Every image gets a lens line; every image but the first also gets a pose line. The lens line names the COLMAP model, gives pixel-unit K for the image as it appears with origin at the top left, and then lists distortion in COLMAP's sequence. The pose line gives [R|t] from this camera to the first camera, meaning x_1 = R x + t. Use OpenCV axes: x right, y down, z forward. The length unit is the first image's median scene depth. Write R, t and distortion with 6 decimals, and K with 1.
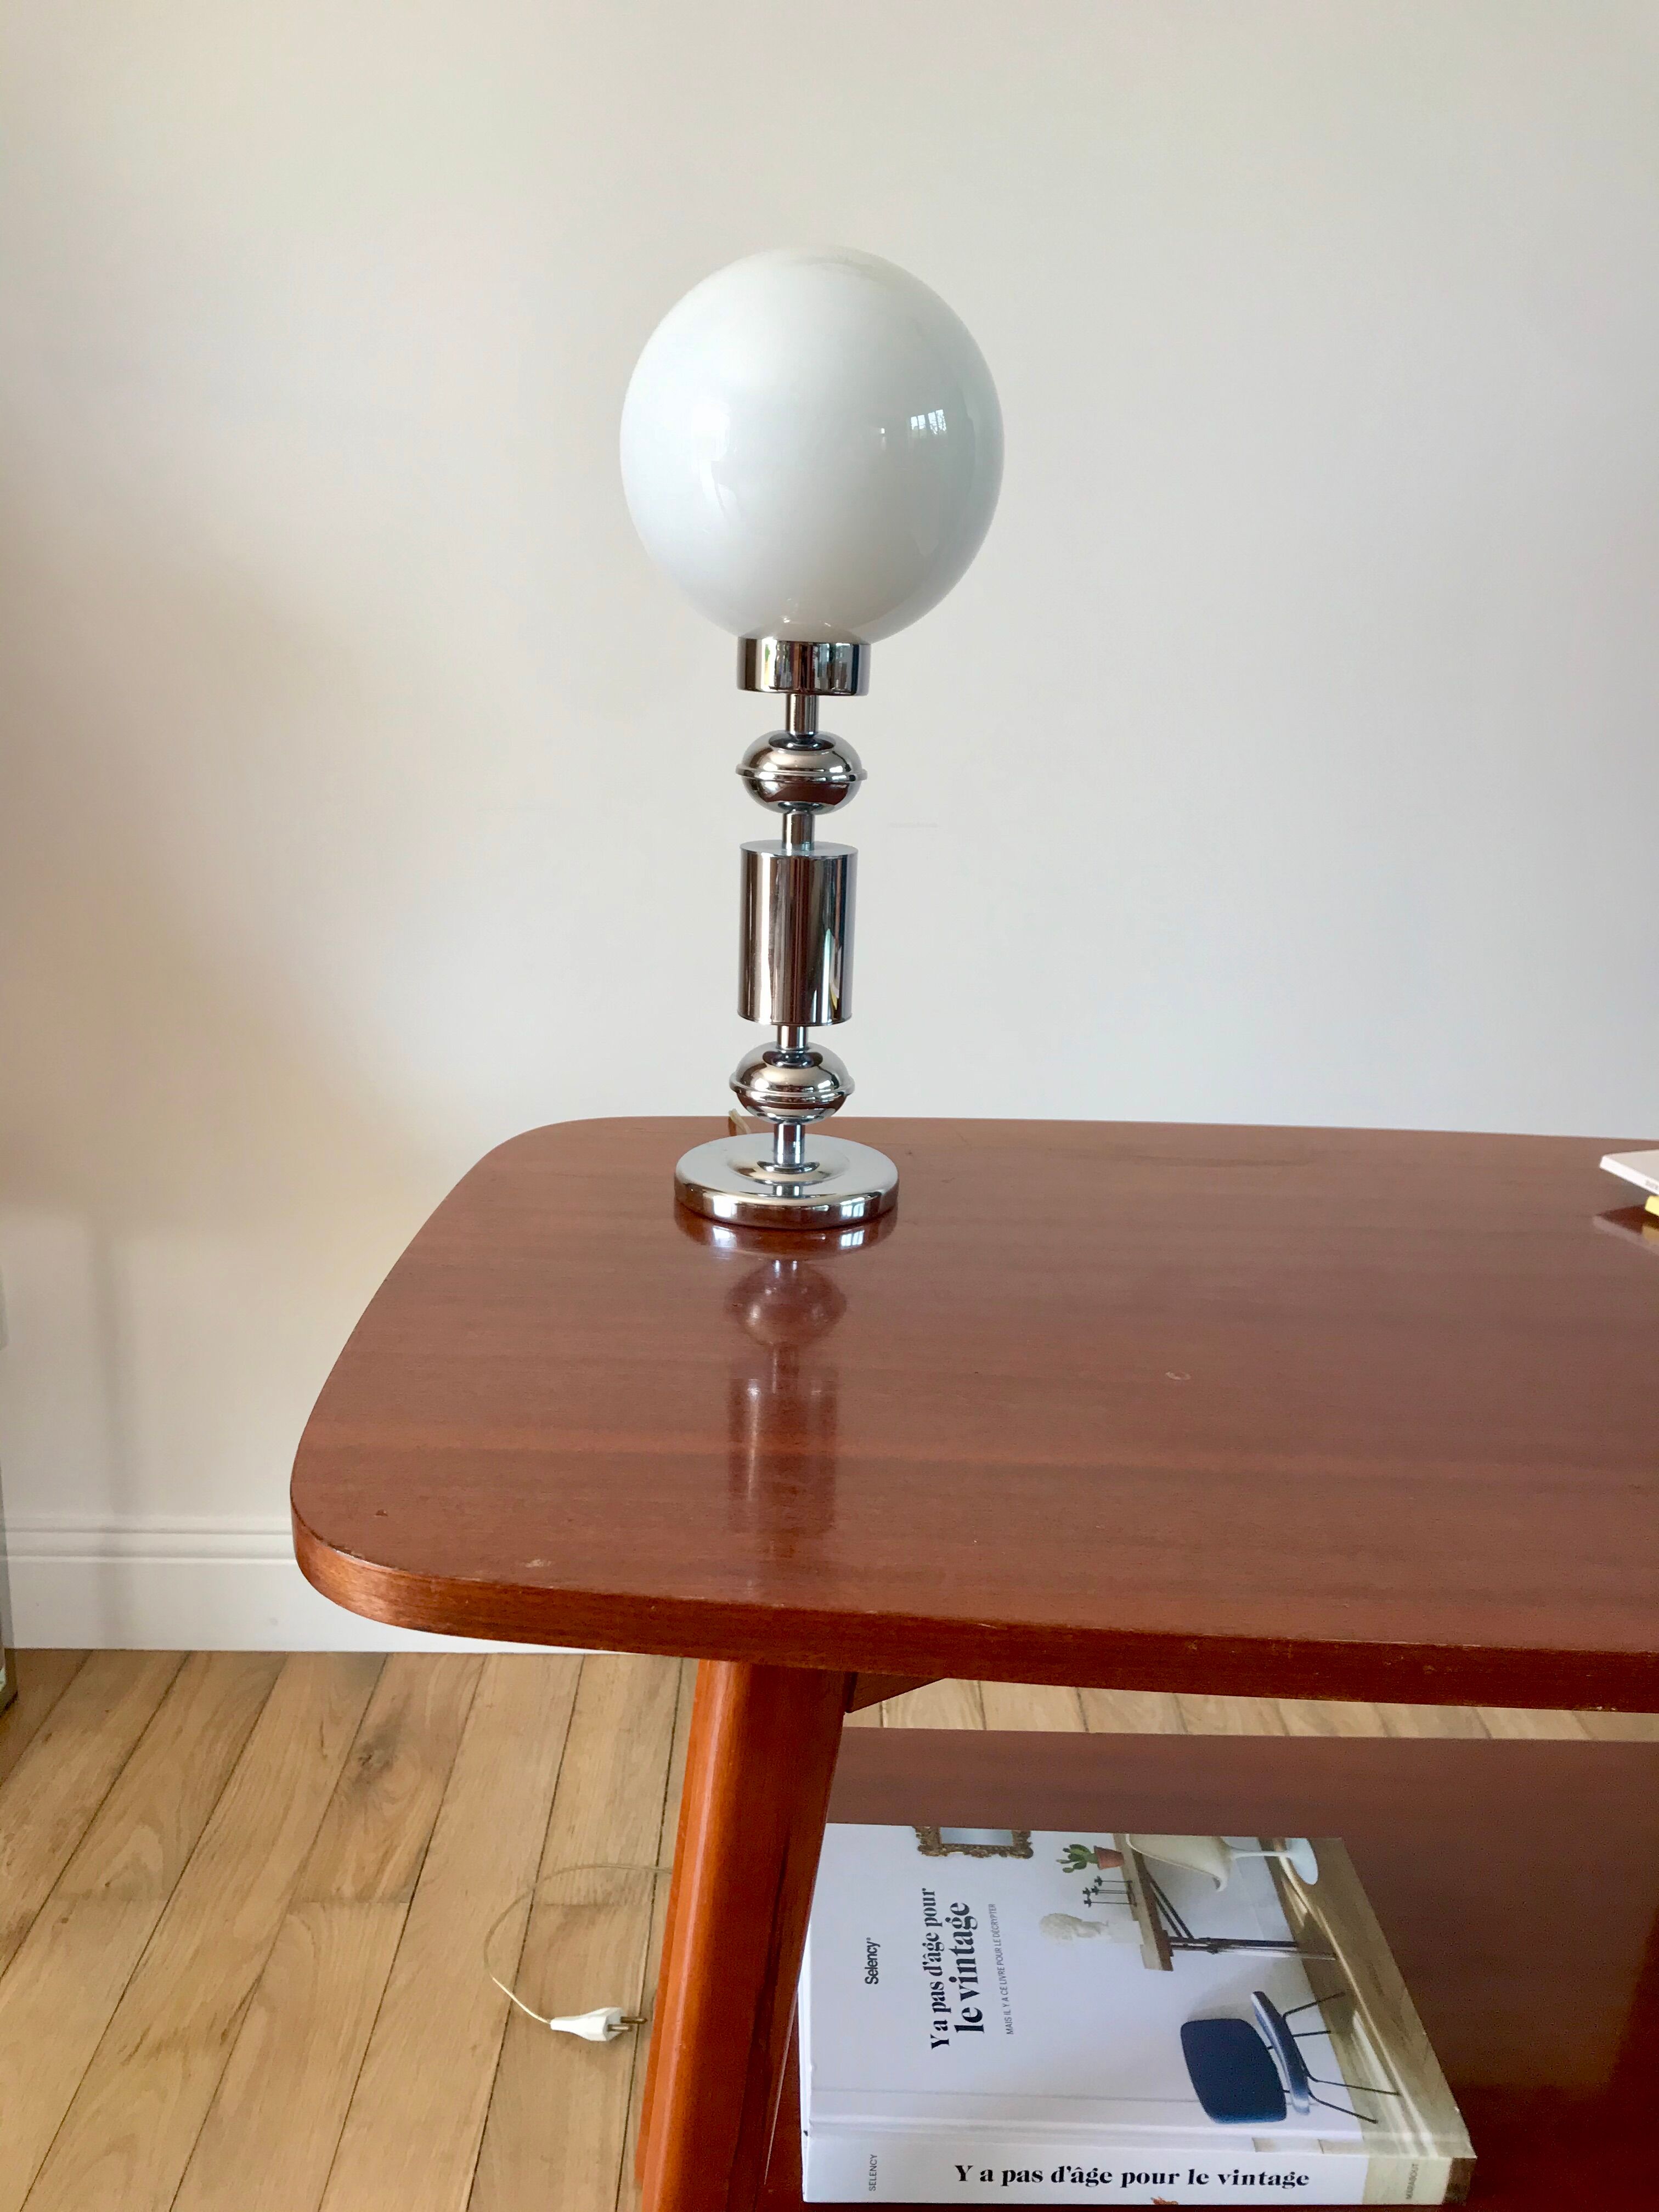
lens RADIAL K [[1773.6, 0, 827.4], [0, 1773.6, 1097.7], [0, 0, 1]] dist [0.020530, -0.008710]
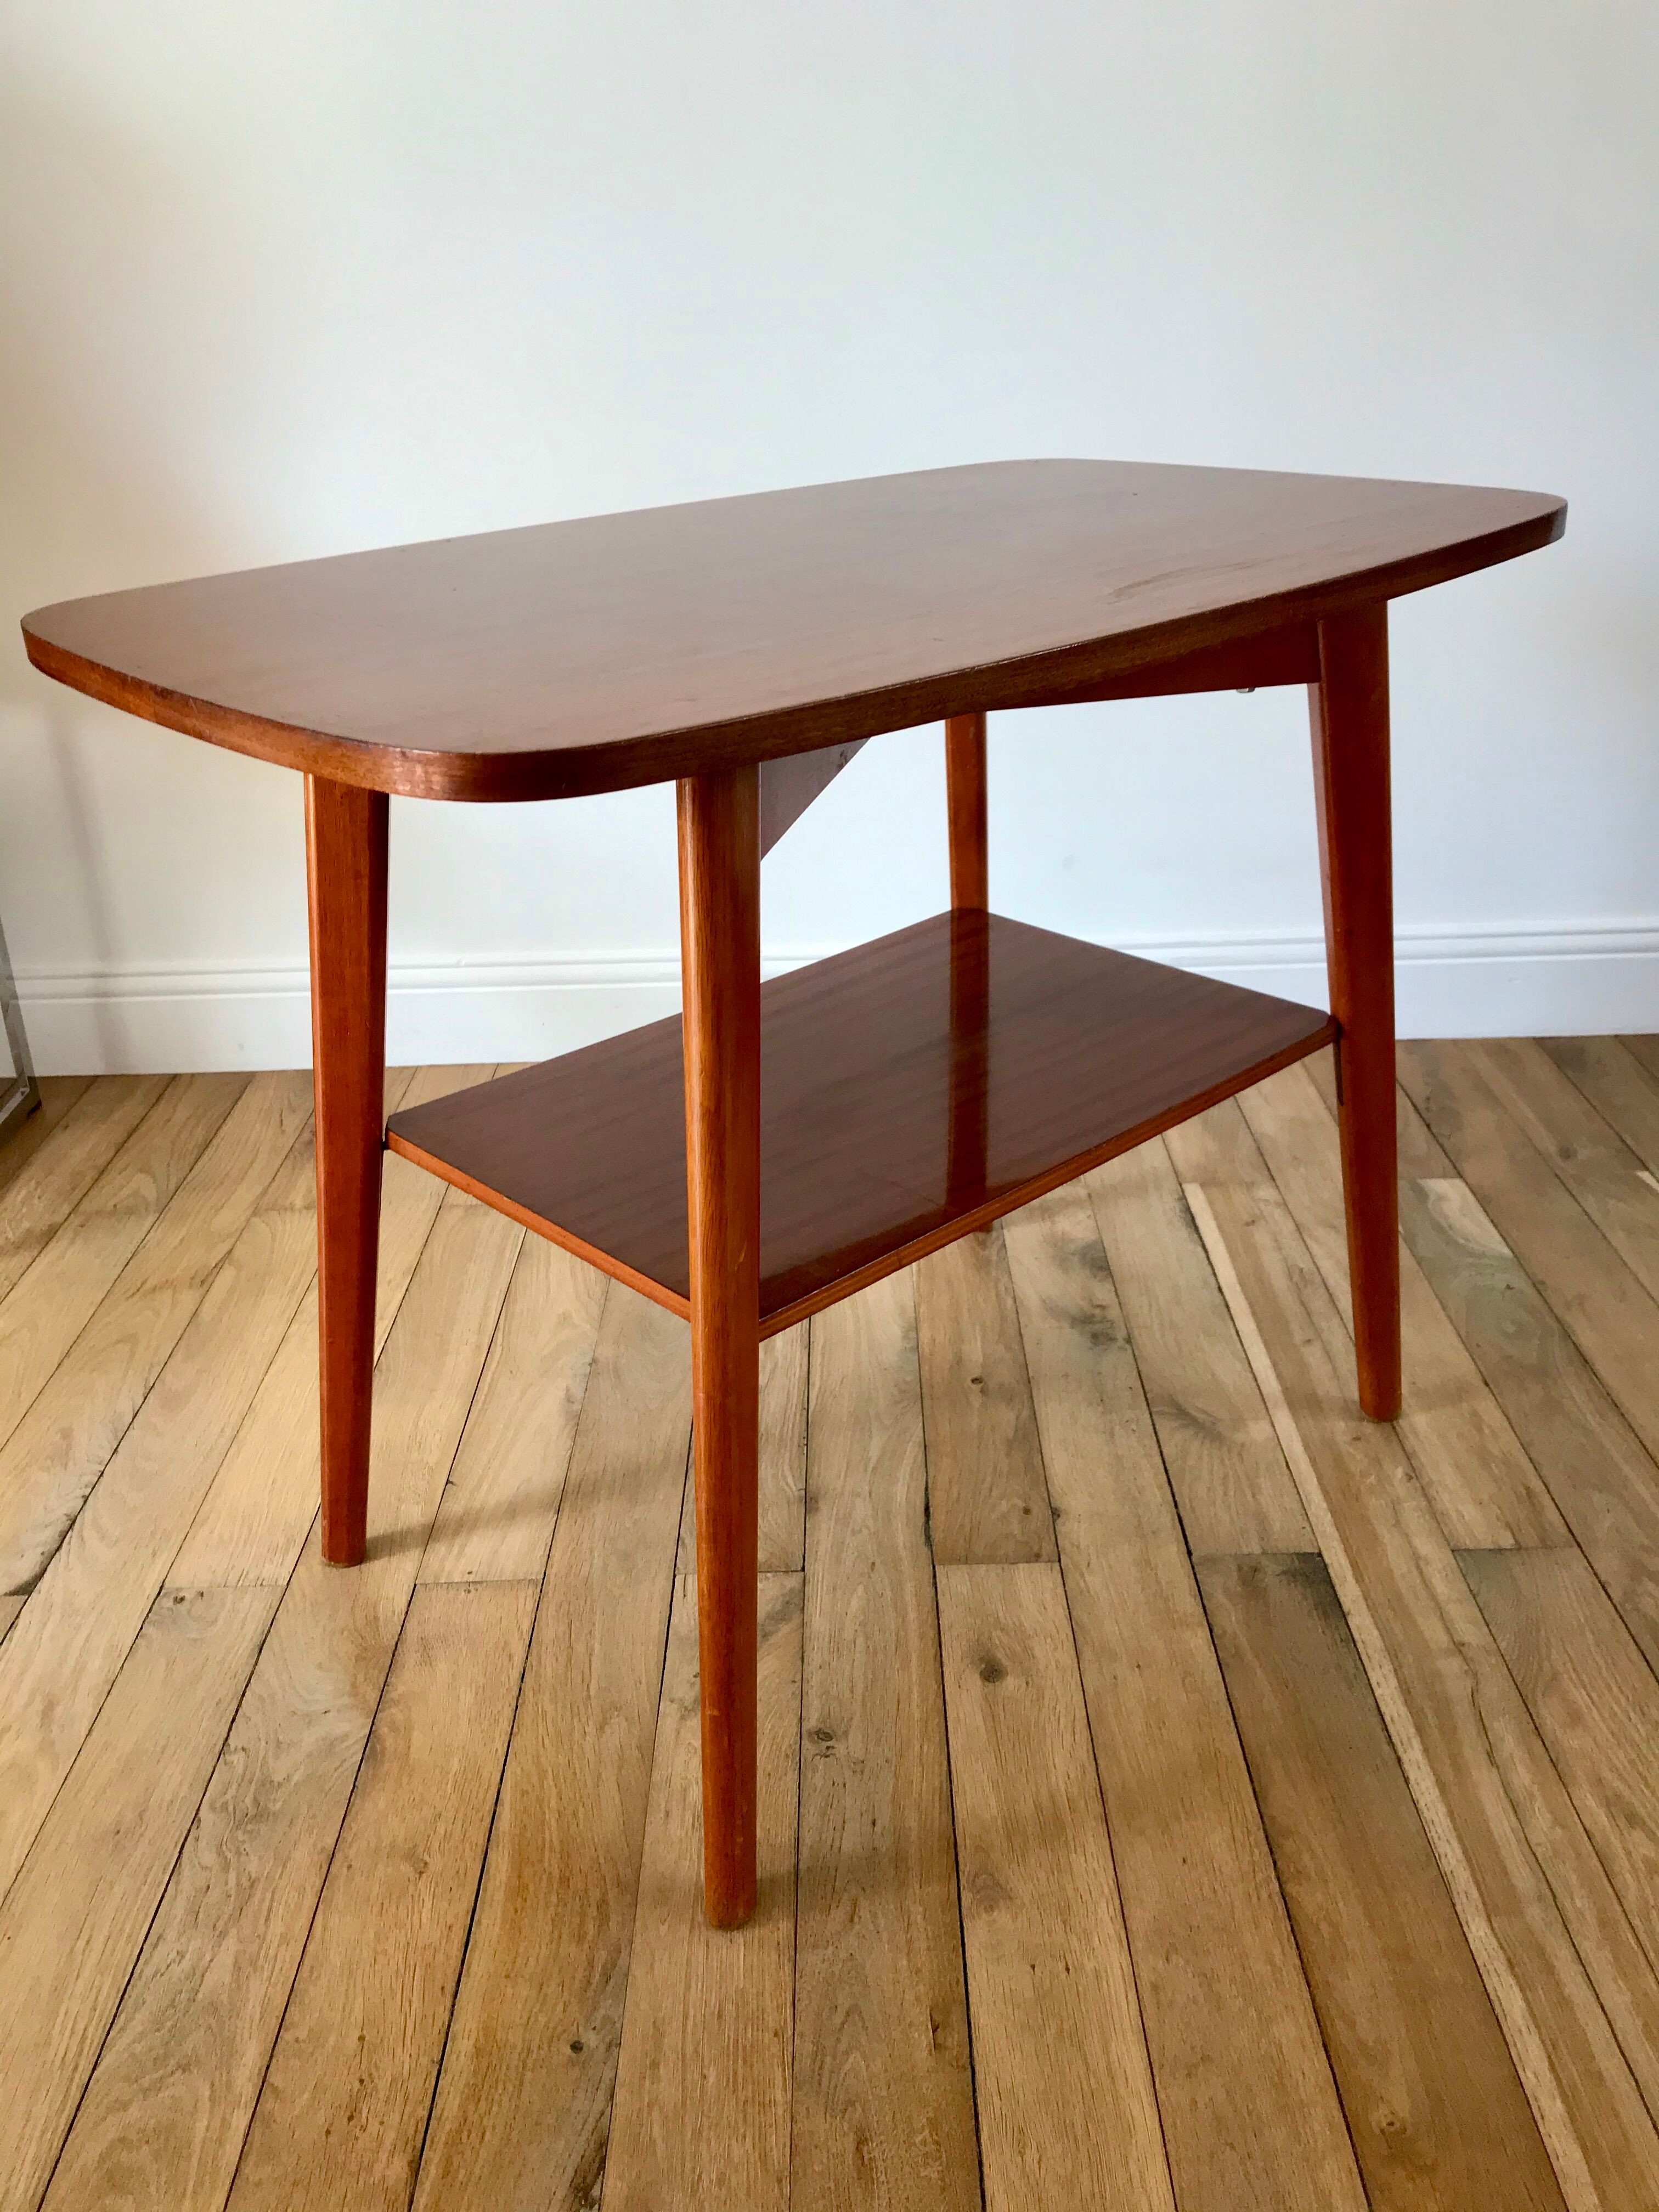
lens RADIAL K [[1773.6, 0, 826.5], [0, 1773.6, 1089.2], [0, 0, 1]] dist [0.020530, -0.008710]
pose [[0.998303, -0.045615, -0.036211, 0.193589], [0.051166, 0.983911, 0.171178, 0.193175], [0.027820, -0.172740, 0.984574, -0.287045]]
